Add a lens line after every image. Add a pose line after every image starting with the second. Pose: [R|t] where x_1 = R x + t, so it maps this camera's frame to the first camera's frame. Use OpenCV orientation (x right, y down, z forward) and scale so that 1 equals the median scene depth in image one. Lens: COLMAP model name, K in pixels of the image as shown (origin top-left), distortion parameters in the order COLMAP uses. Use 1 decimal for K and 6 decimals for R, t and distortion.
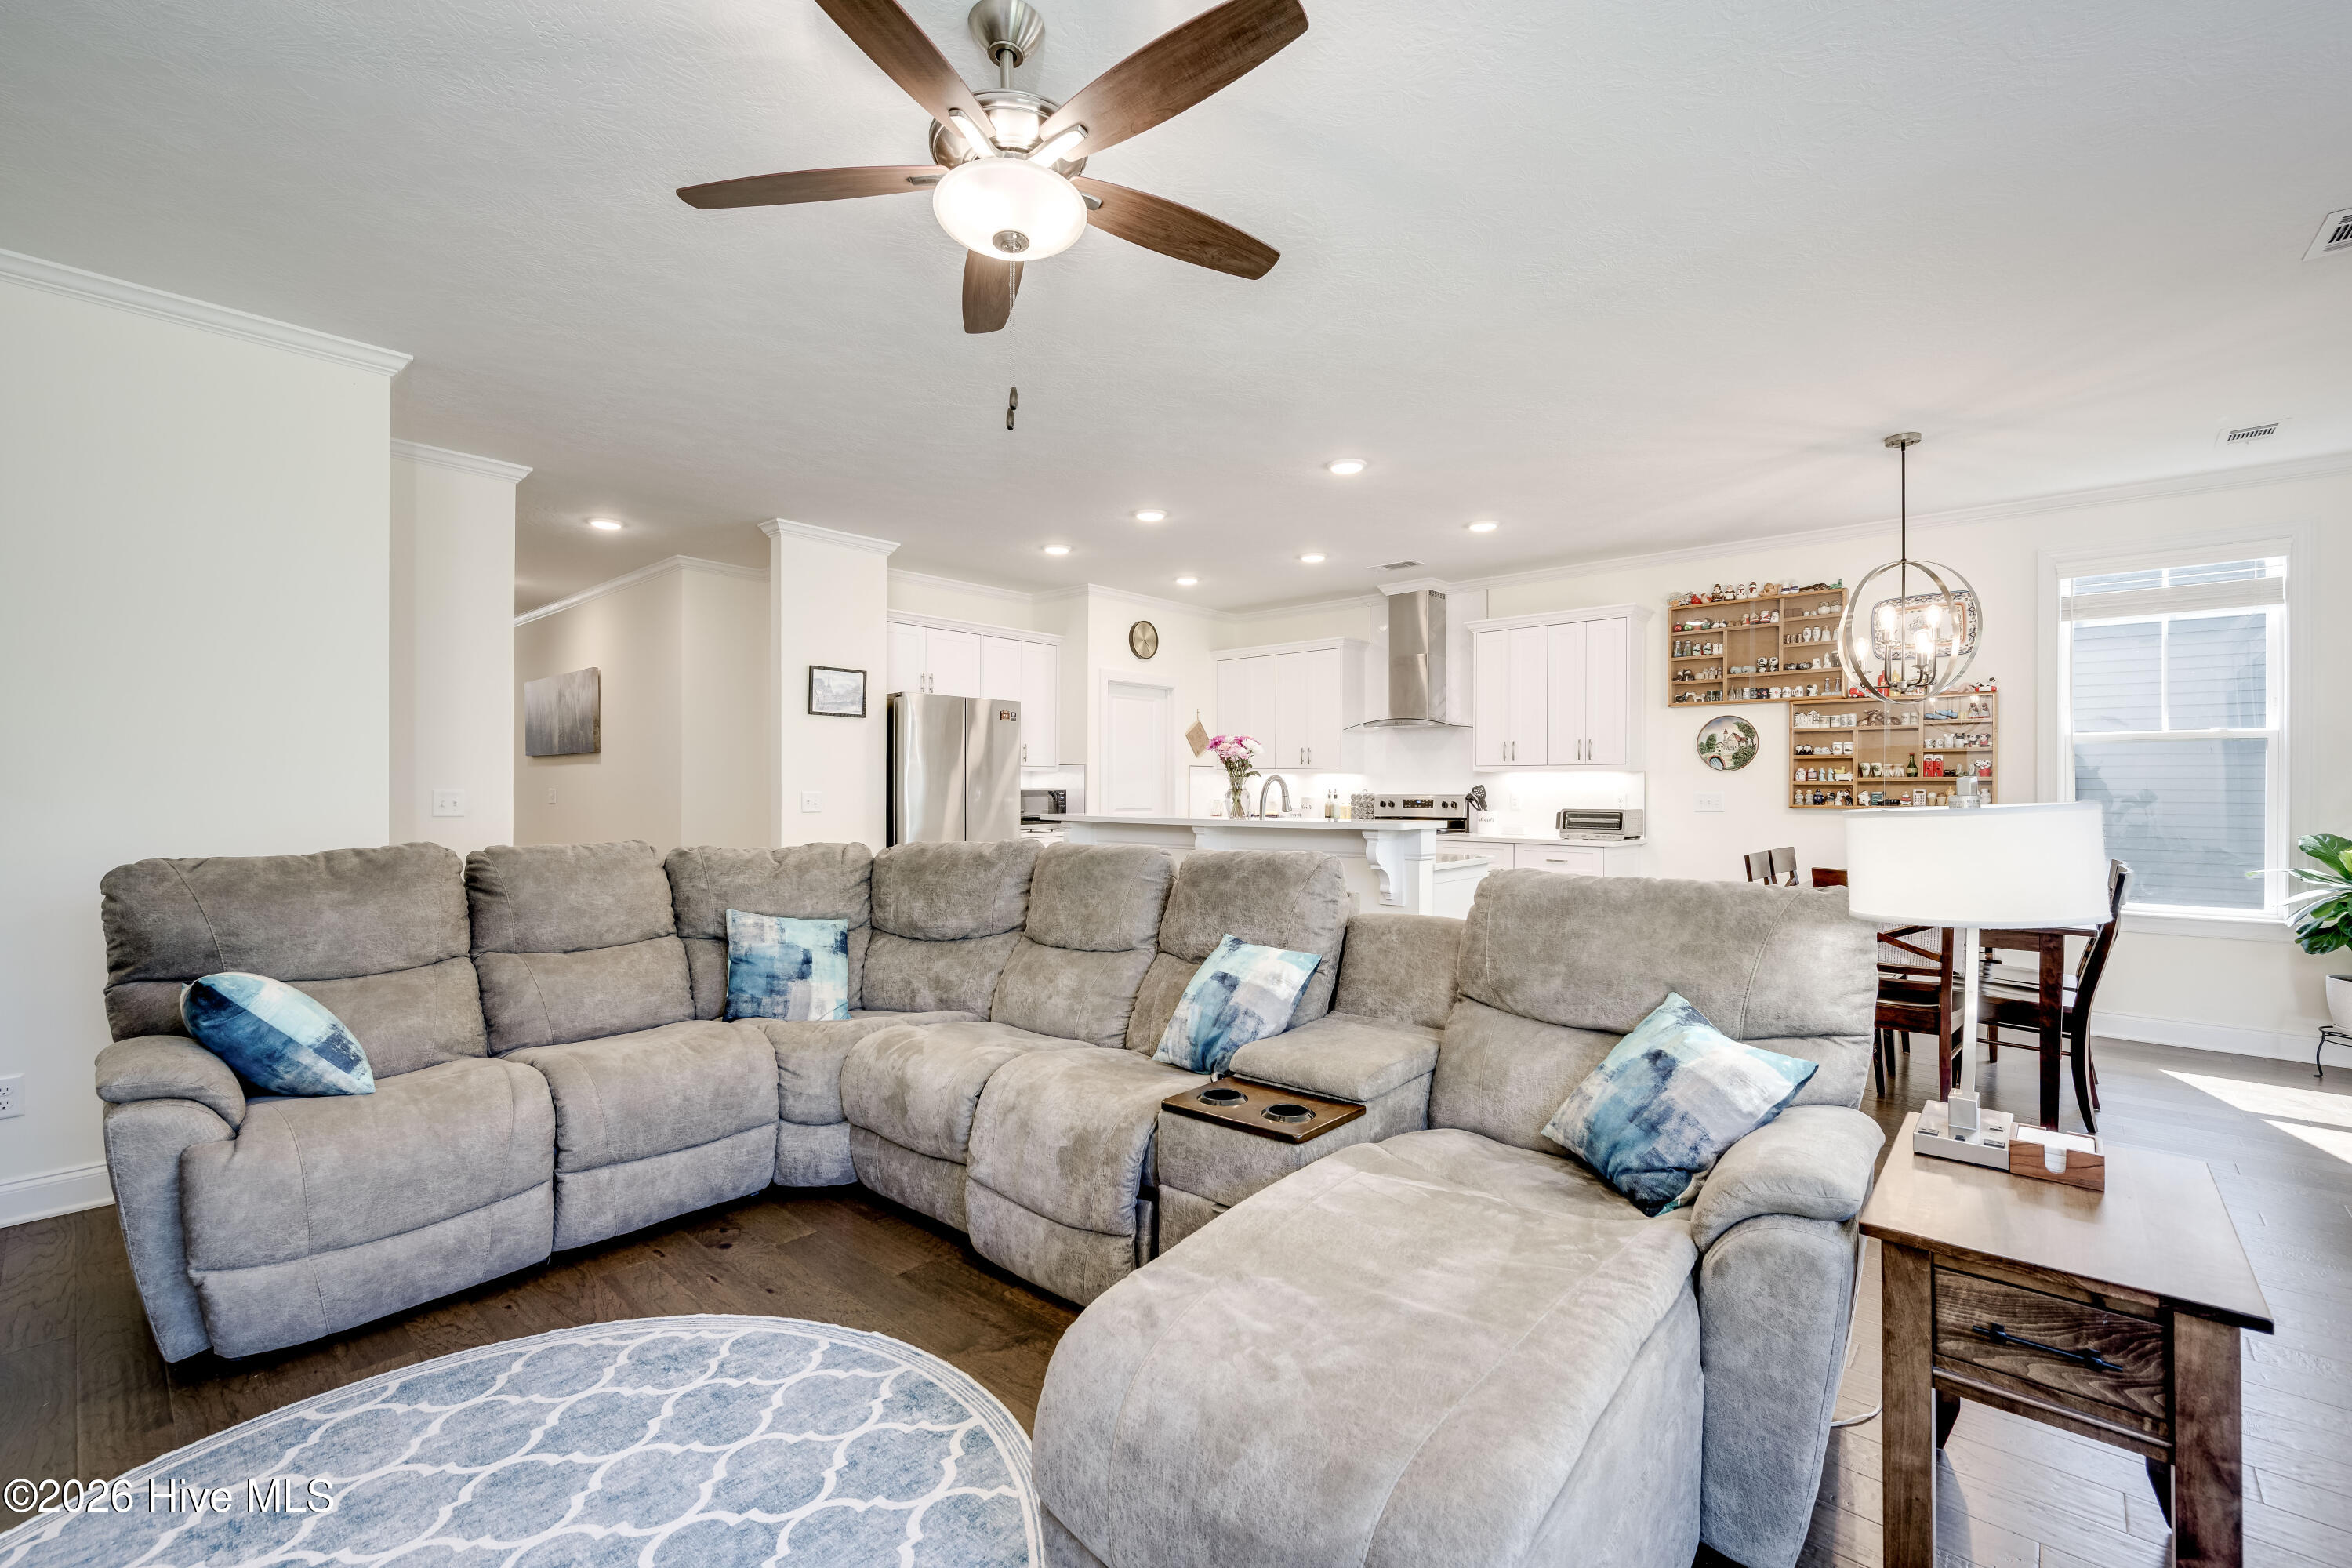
lens RADIAL K [[1002.1, 0, 1191.1], [0, 1002.1, 797.1], [0, 0, 1]] dist [-0.007791, 0.000517]
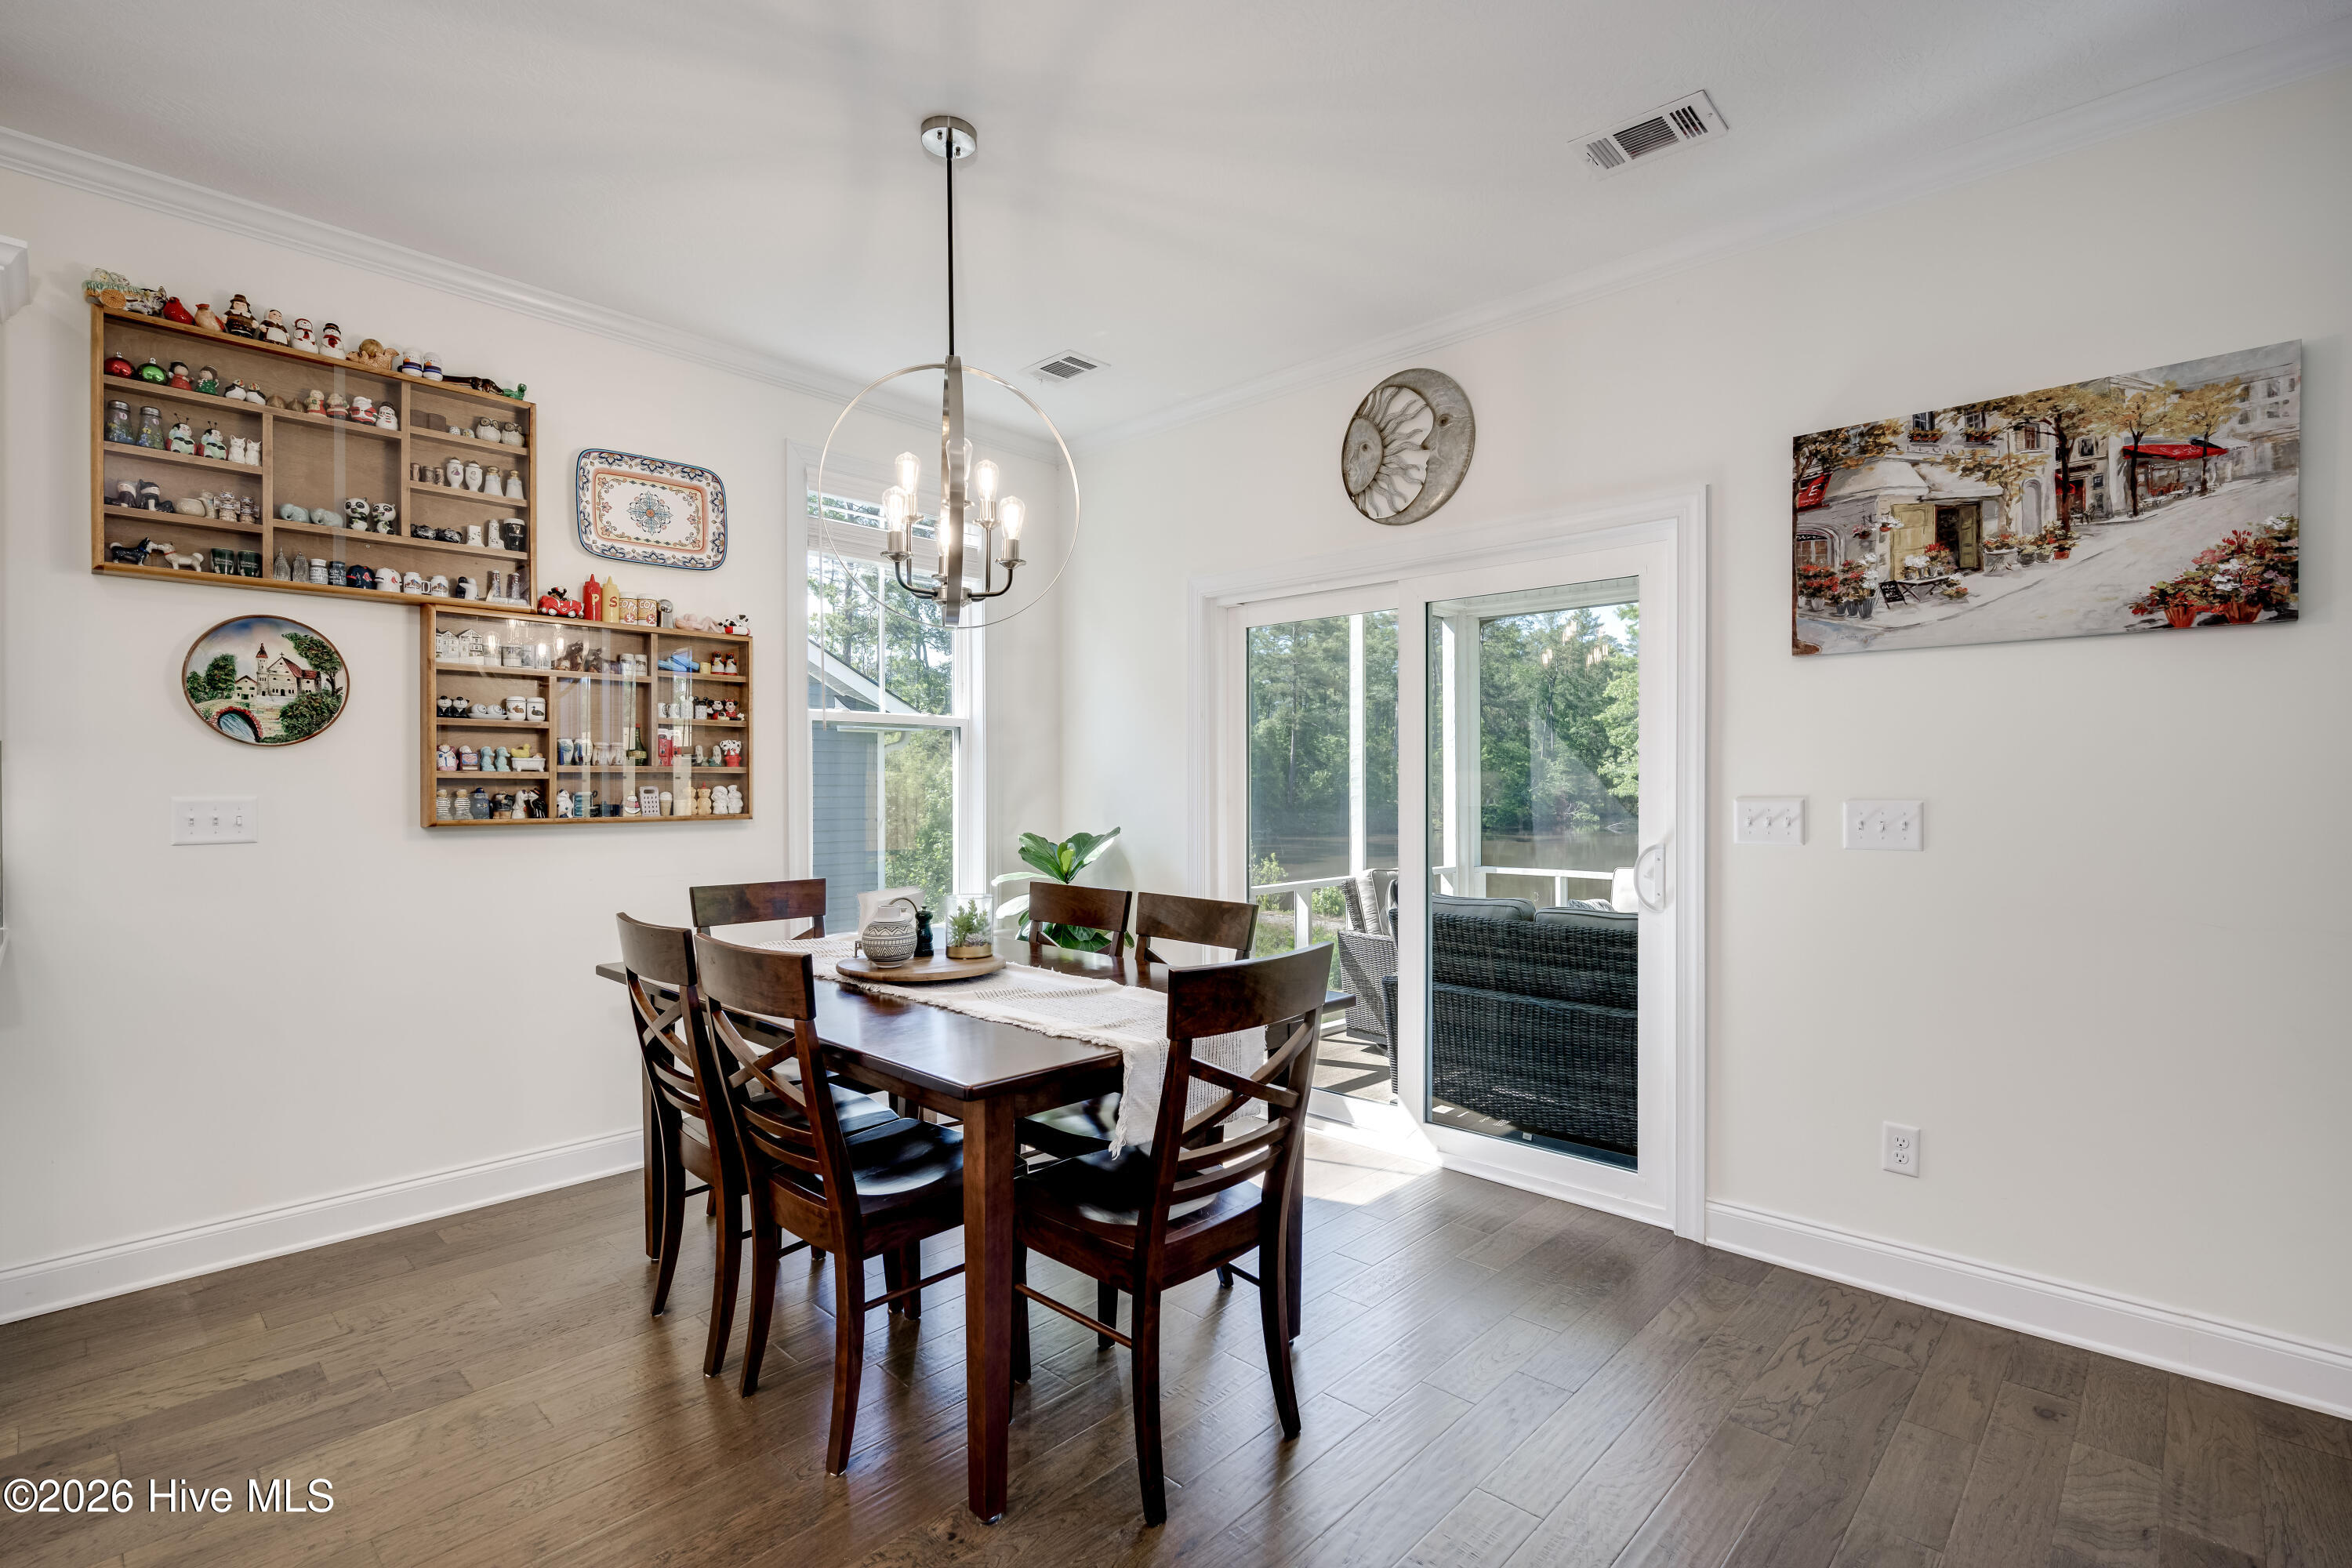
lens RADIAL K [[1103.4, 0, 1144.9], [0, 1103.4, 788.4], [0, 0, 1]] dist [0.004129, -0.000239]
pose [[0.055261, -0.006041, 0.998454, 0.087629], [0.009971, 0.999935, 0.005498, -0.007045], [-0.998422, 0.009652, 0.055318, 0.607551]]
